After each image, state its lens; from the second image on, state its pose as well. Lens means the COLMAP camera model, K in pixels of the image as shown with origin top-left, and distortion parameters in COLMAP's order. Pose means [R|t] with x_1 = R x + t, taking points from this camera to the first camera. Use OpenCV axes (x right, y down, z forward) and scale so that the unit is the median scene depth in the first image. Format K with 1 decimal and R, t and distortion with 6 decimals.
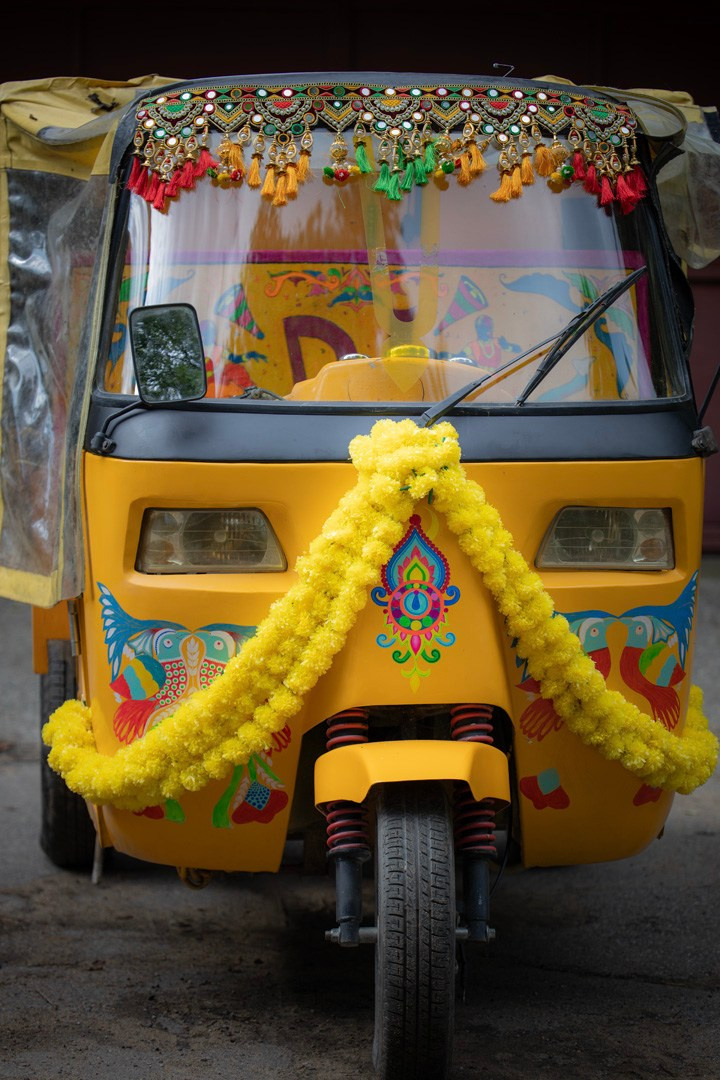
lens RADIAL K [[3213.2, 0, 360.5], [0, 3213.2, 539.9], [0, 0, 1]] dist [-0.336789, 0.000000]
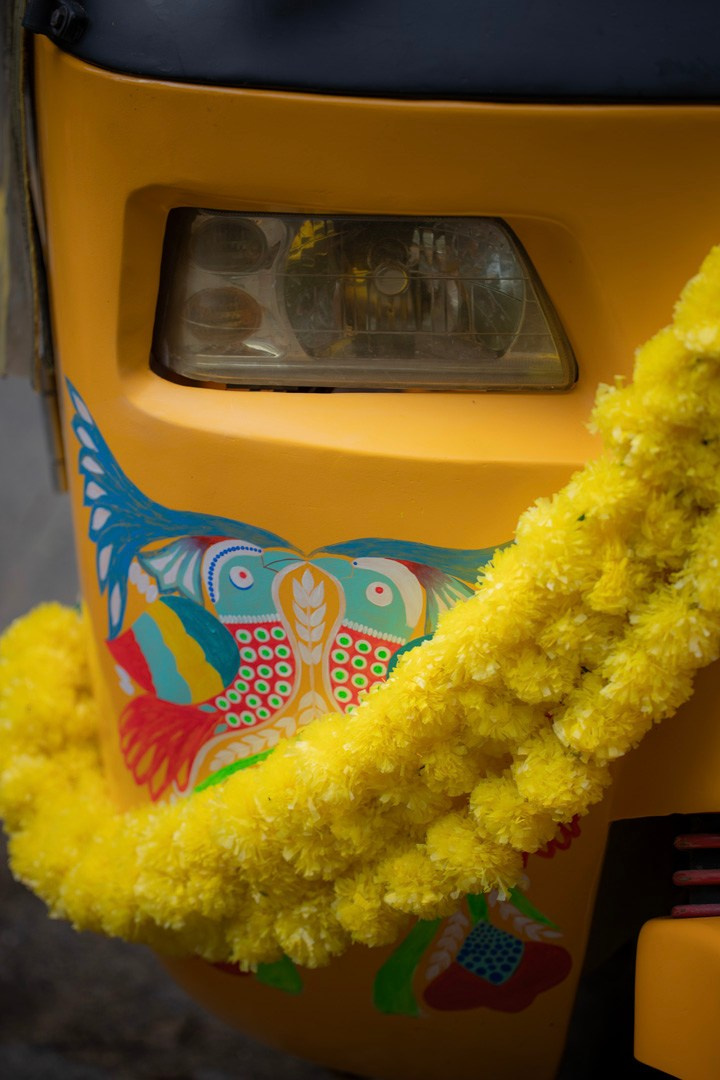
lens RADIAL K [[3213.2, 0, 359.1], [0, 3213.2, 539.6], [0, 0, 1]] dist [-0.336789, 0.000000]
pose [[0.989527, 0.040242, -0.138627, 0.002714], [-0.000040, 0.960431, 0.278519, -0.072074], [0.144350, -0.275597, 0.950373, 0.661718]]
